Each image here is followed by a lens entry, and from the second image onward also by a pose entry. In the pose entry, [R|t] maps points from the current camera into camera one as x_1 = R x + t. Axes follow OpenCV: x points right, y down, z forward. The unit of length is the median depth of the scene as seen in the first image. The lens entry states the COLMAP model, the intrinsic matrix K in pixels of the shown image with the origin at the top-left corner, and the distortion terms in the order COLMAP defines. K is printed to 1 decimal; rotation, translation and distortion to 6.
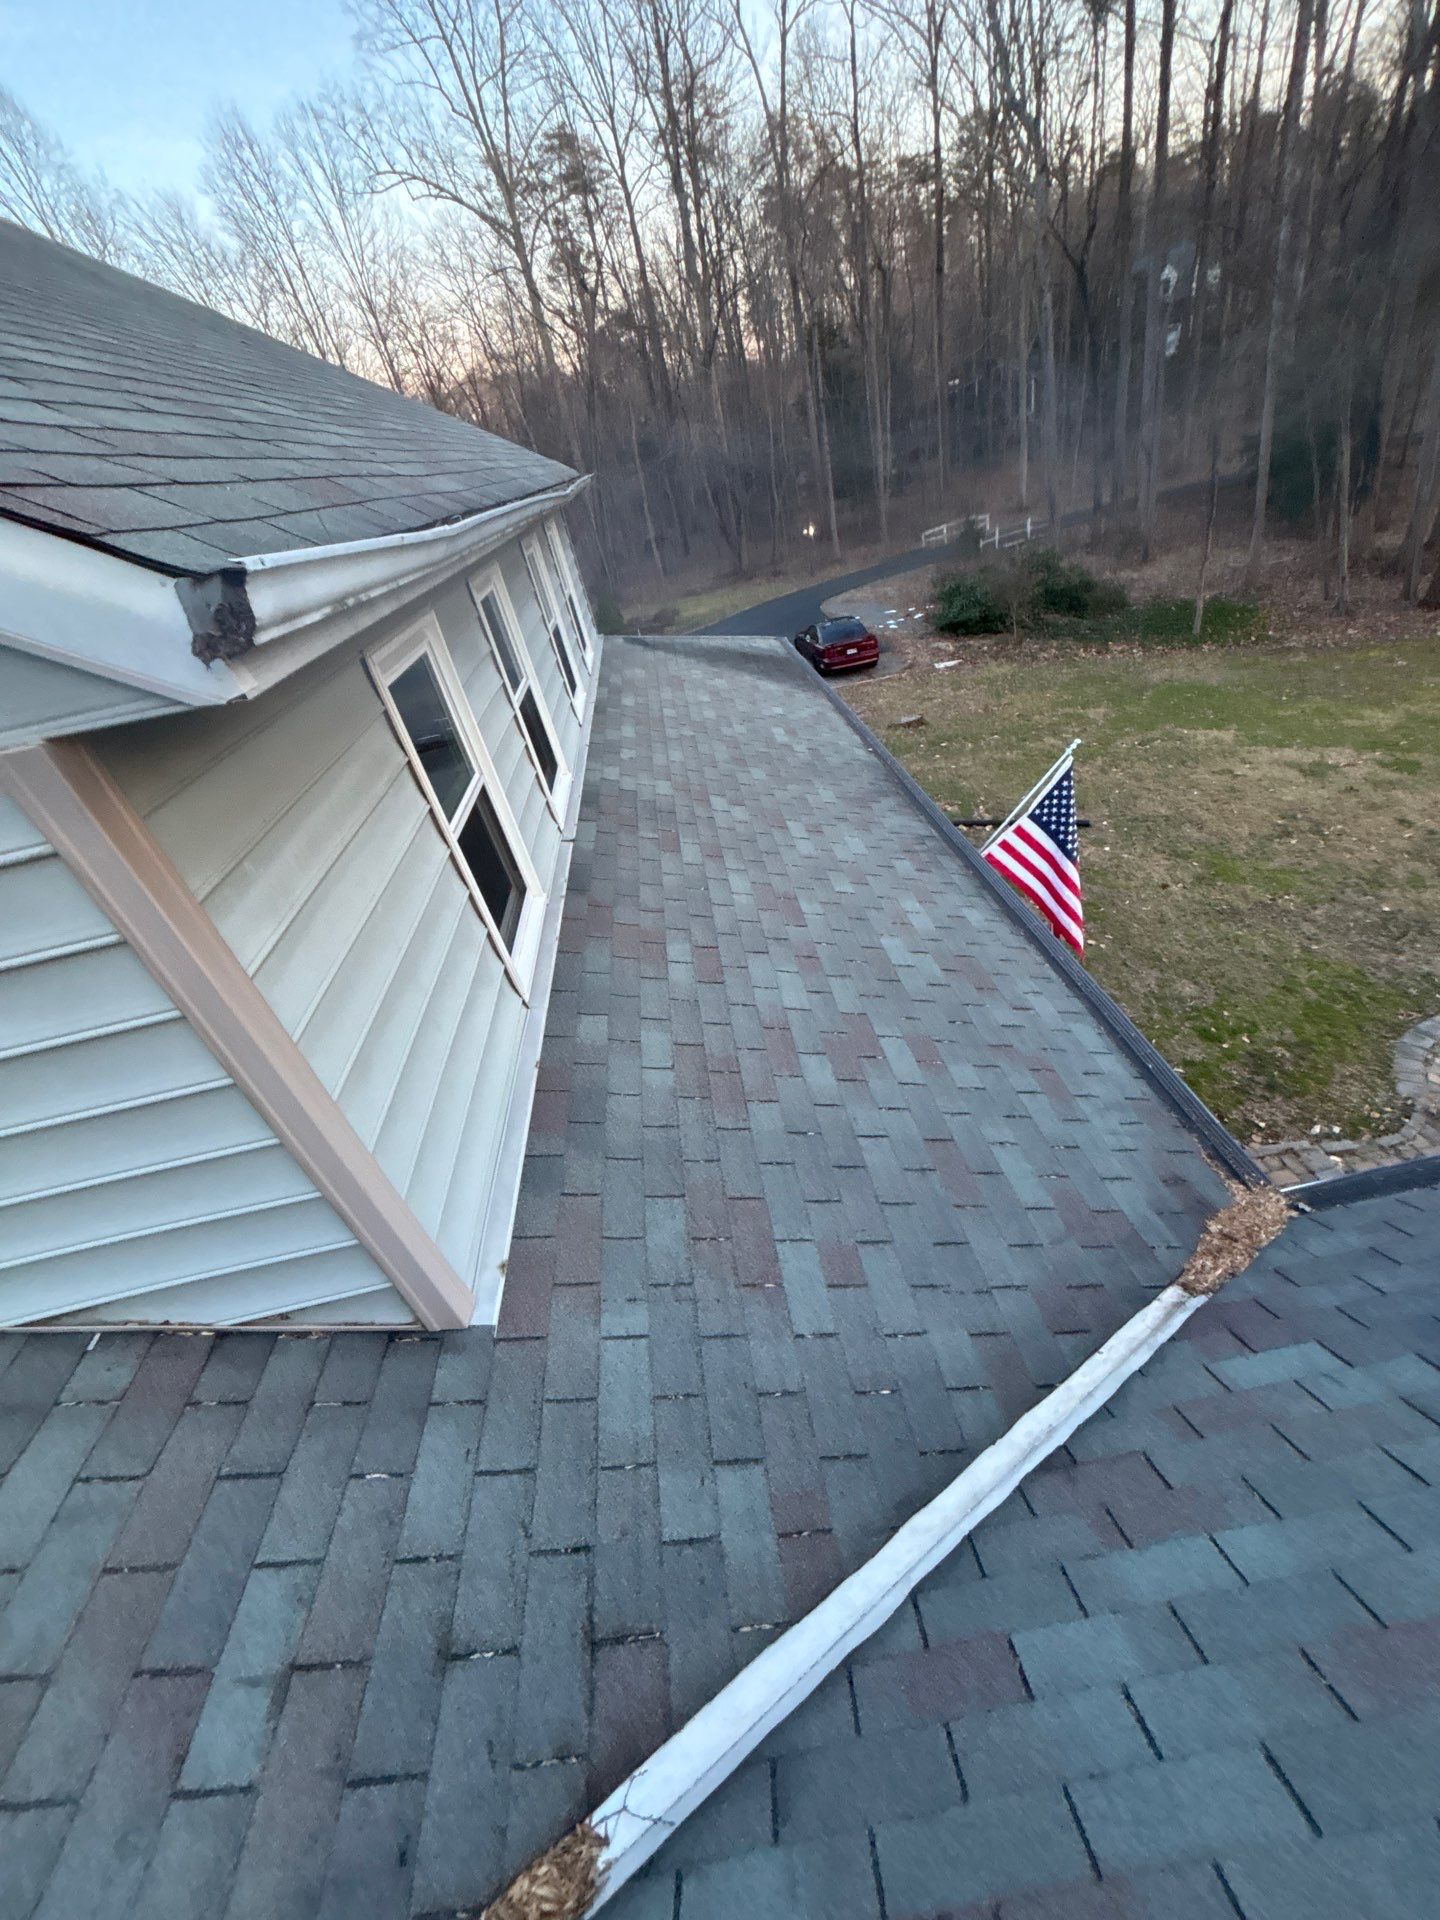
lens RADIAL K [[774.8, 0, 719.7], [0, 774.8, 958.1], [0, 0, 1]] dist [0.000064, -0.000112]
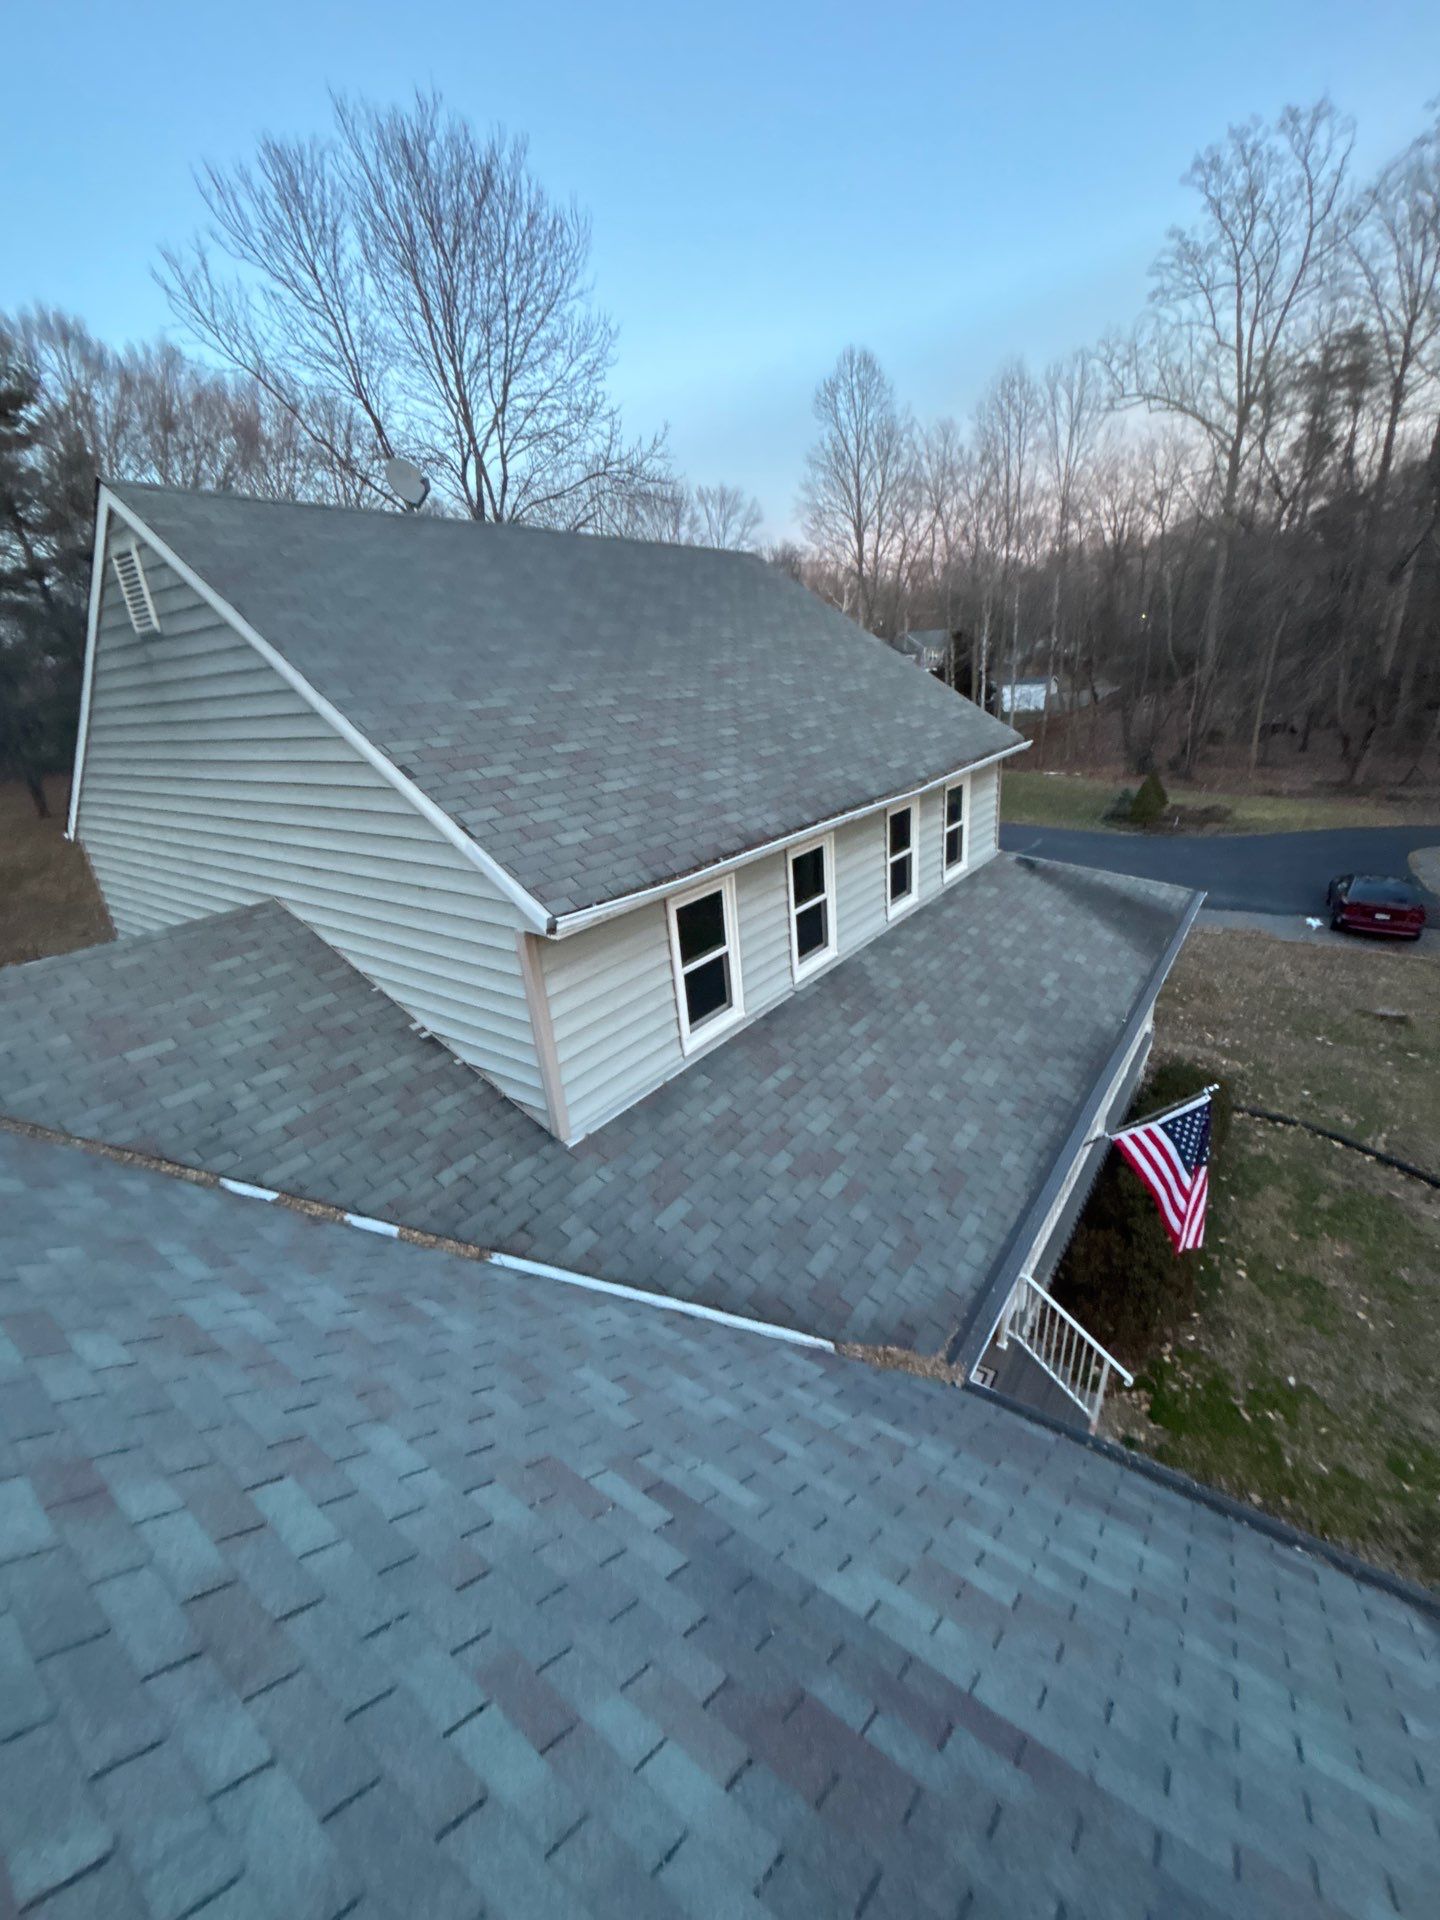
lens RADIAL K [[774.8, 0, 721.6], [0, 774.8, 963.2], [0, 0, 1]] dist [0.000064, -0.000112]
pose [[0.736698, 0.381335, -0.558444, 0.906578], [-0.442906, 0.896142, 0.027652, -0.272735], [0.510990, 0.226966, 0.829081, -0.738254]]
